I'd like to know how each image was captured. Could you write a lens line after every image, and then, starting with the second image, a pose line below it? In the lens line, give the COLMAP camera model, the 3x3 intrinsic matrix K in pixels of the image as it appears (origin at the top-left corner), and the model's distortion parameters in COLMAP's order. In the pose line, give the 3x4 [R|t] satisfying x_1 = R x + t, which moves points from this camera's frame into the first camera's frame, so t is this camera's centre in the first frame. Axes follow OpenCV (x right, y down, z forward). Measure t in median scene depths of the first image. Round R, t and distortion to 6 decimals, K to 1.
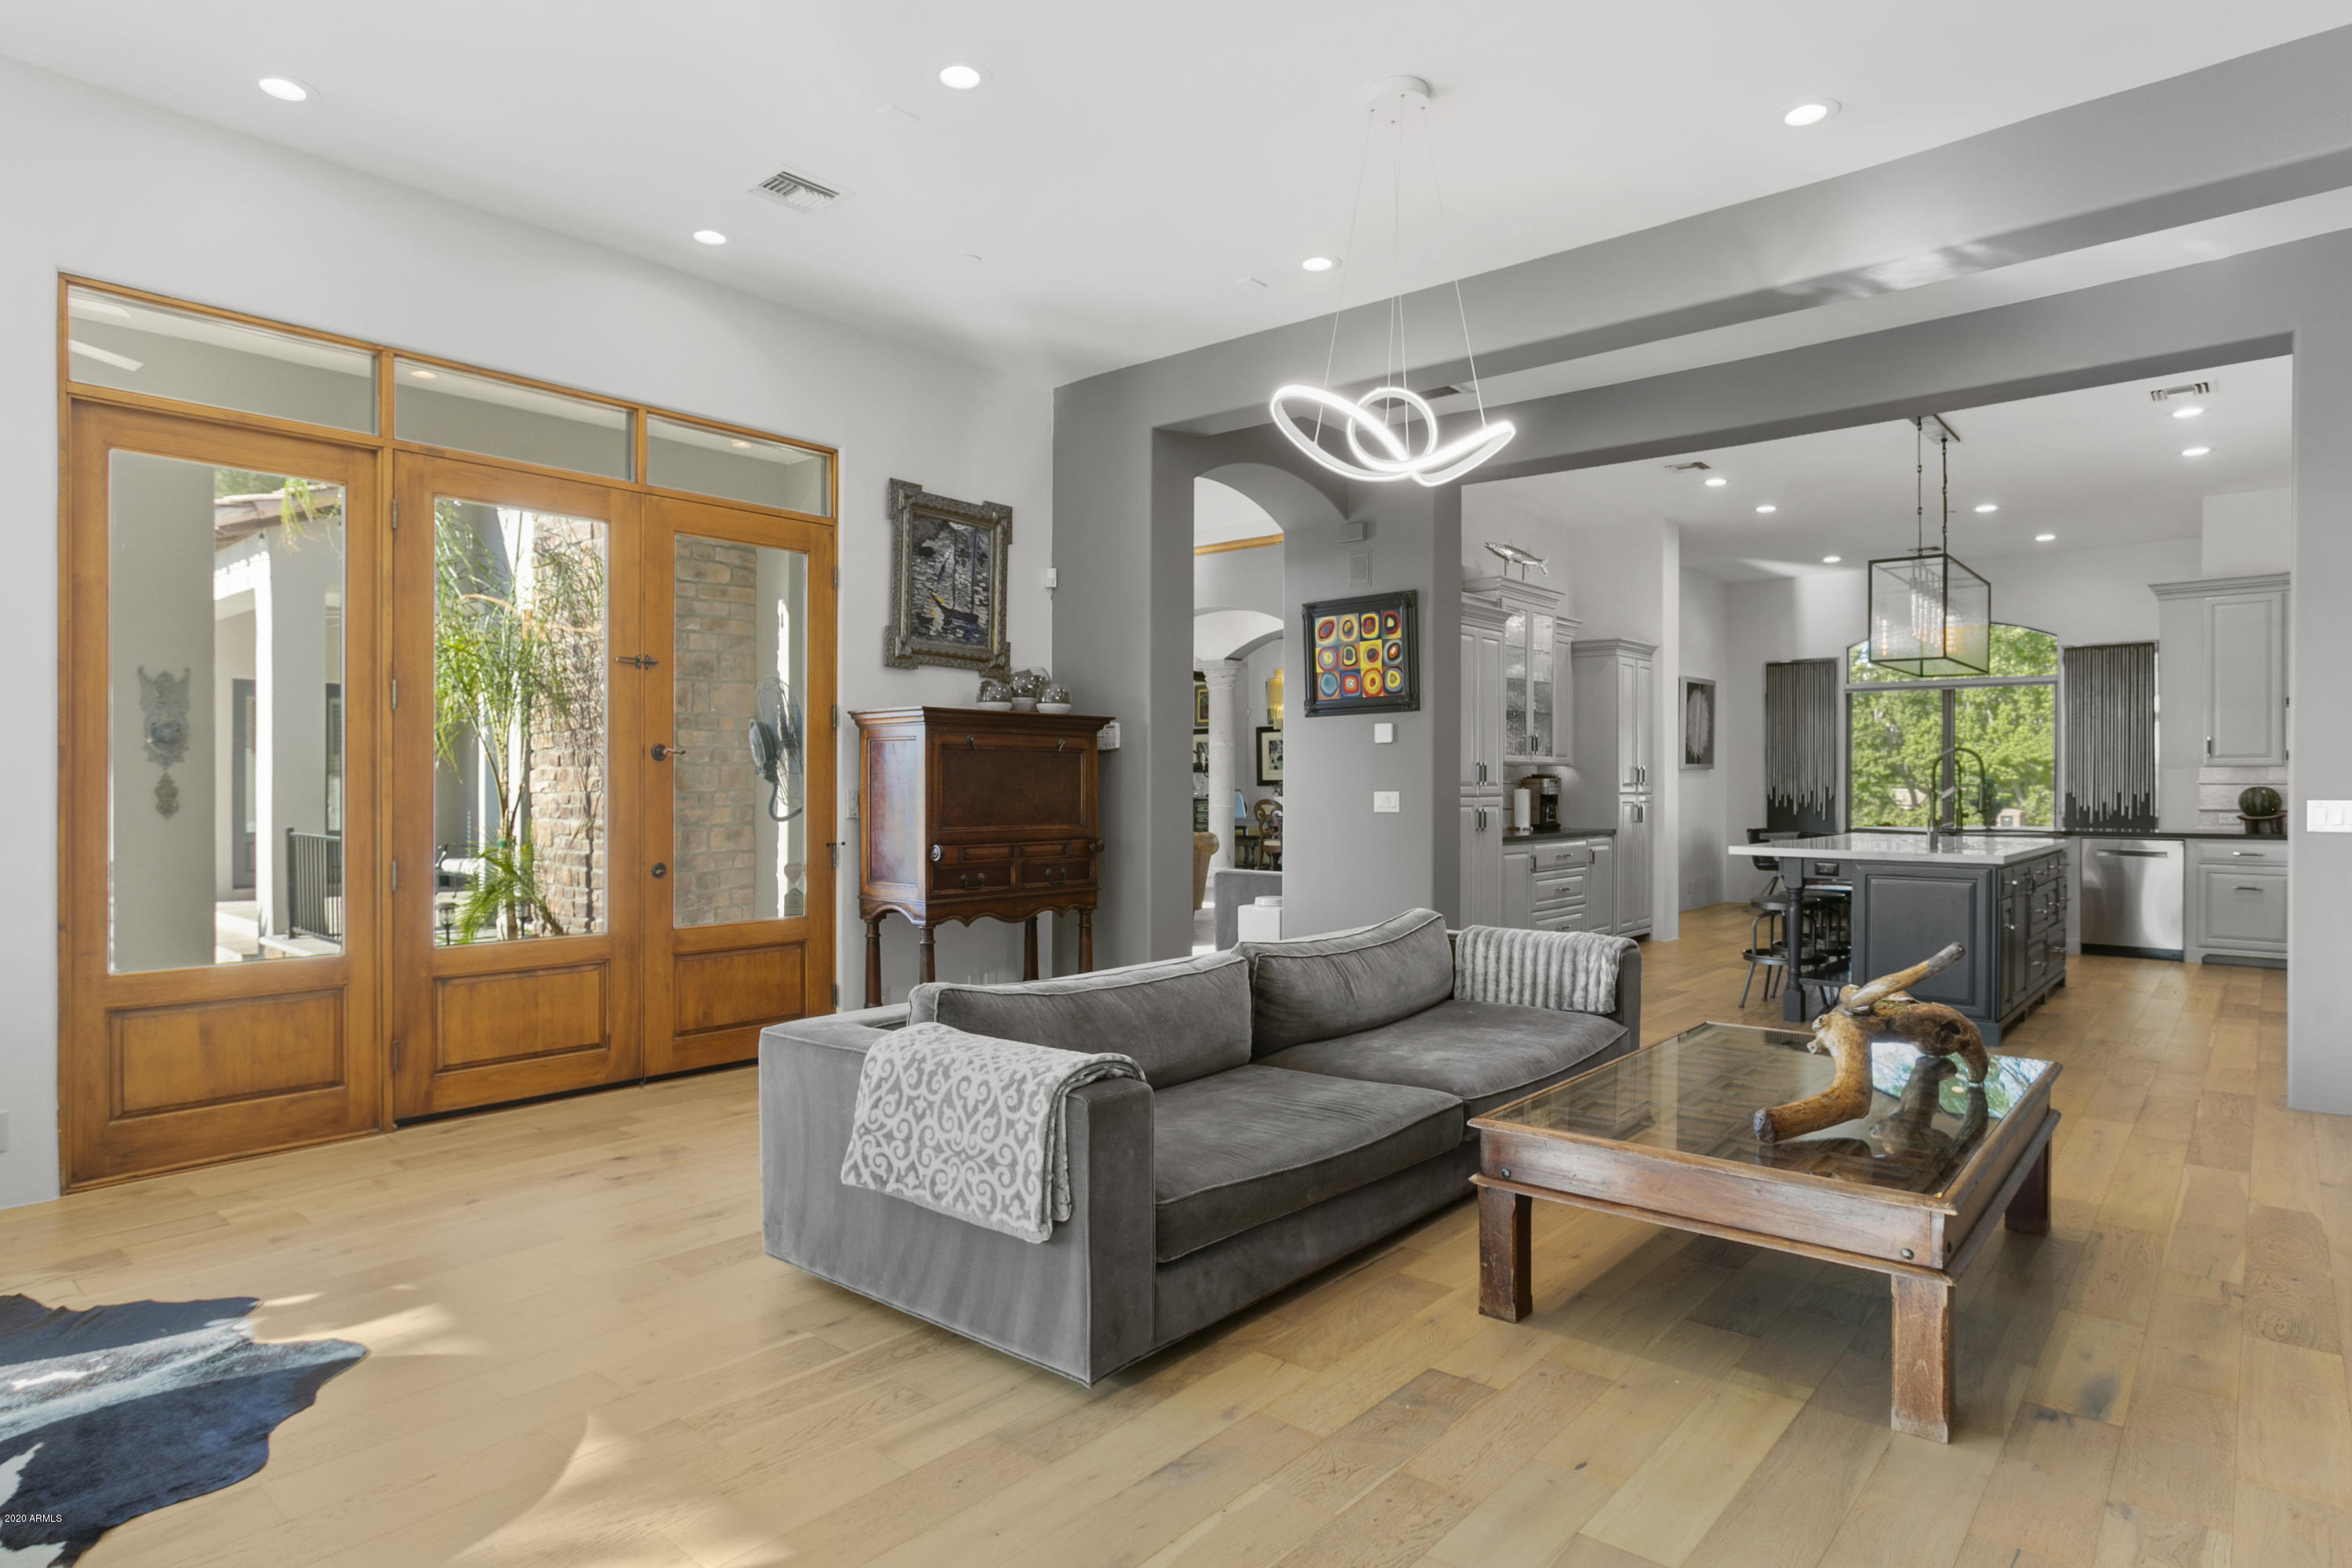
lens RADIAL K [[1318.1, 0, 1176.0], [0, 1318.1, 784.0], [0, 0, 1]] dist [-0.000890, 0.013671]
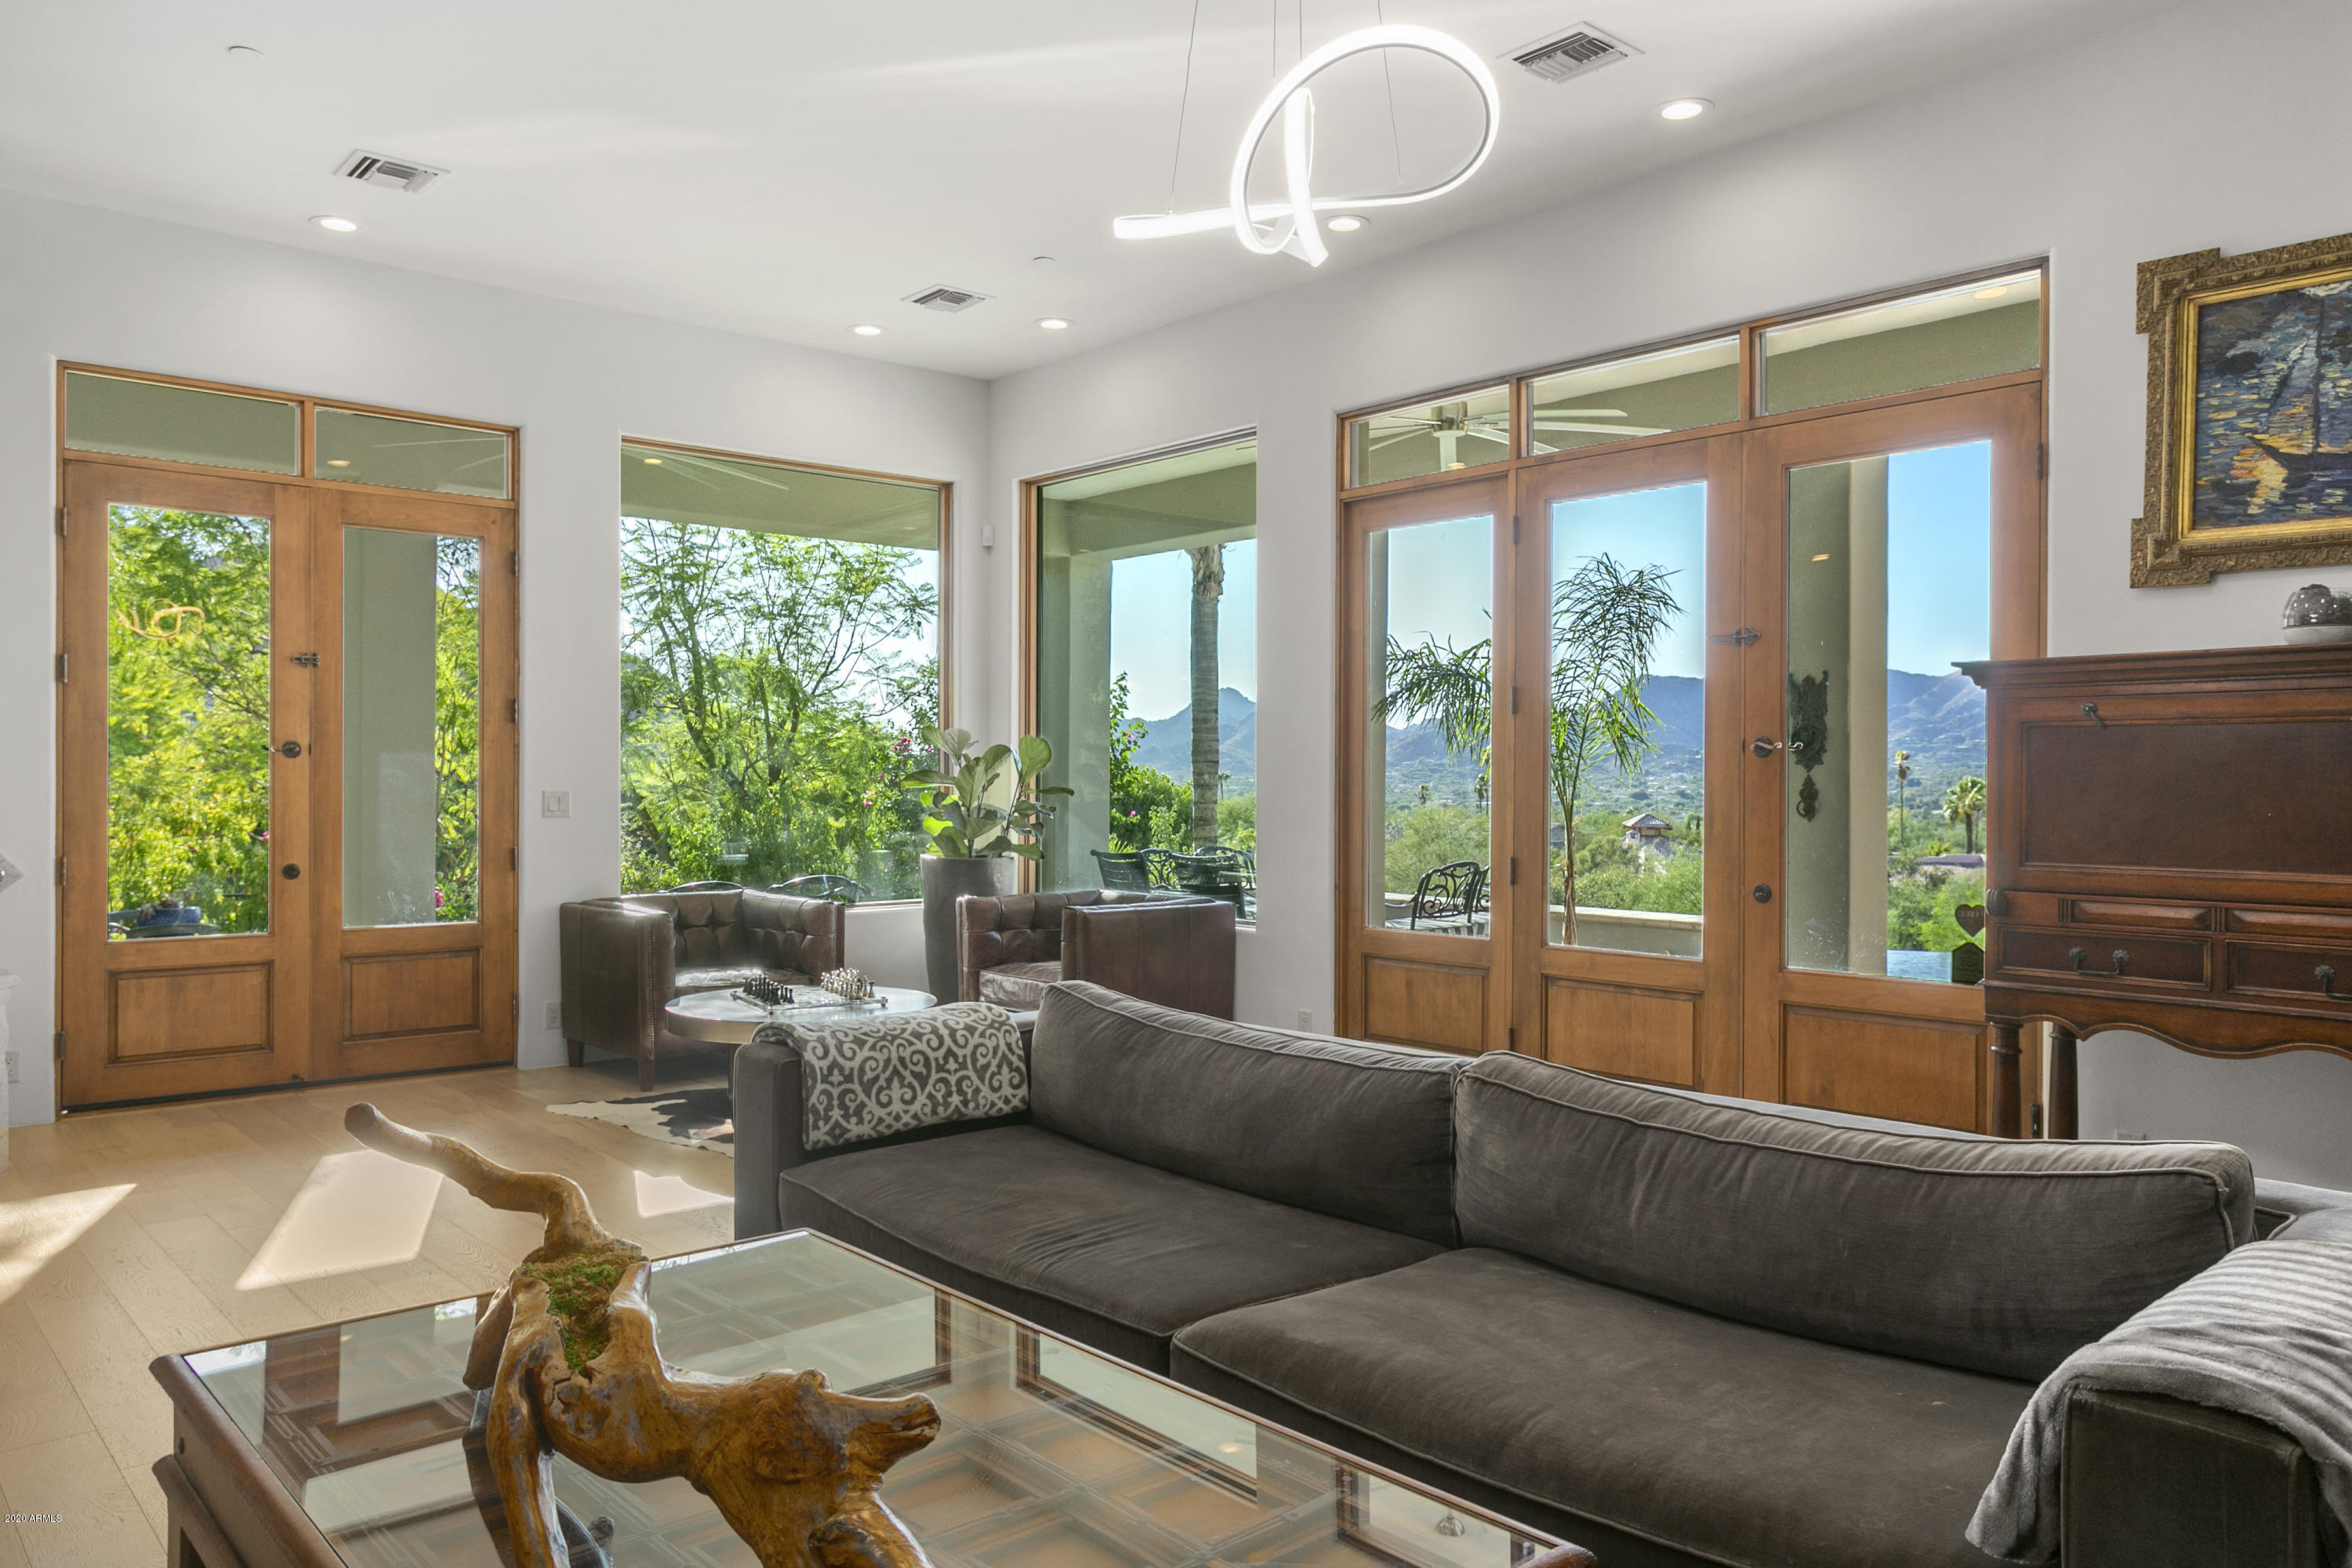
lens RADIAL K [[1730.3, 0, 1176.0], [0, 1730.3, 784.0], [0, 0, 1]] dist [0.003533, 0.004534]
pose [[-0.151981, 0.000585, -0.988383, 0.895040], [-0.004788, 0.999988, 0.001328, -0.001226], [0.988372, 0.004934, -0.151976, 1.025842]]
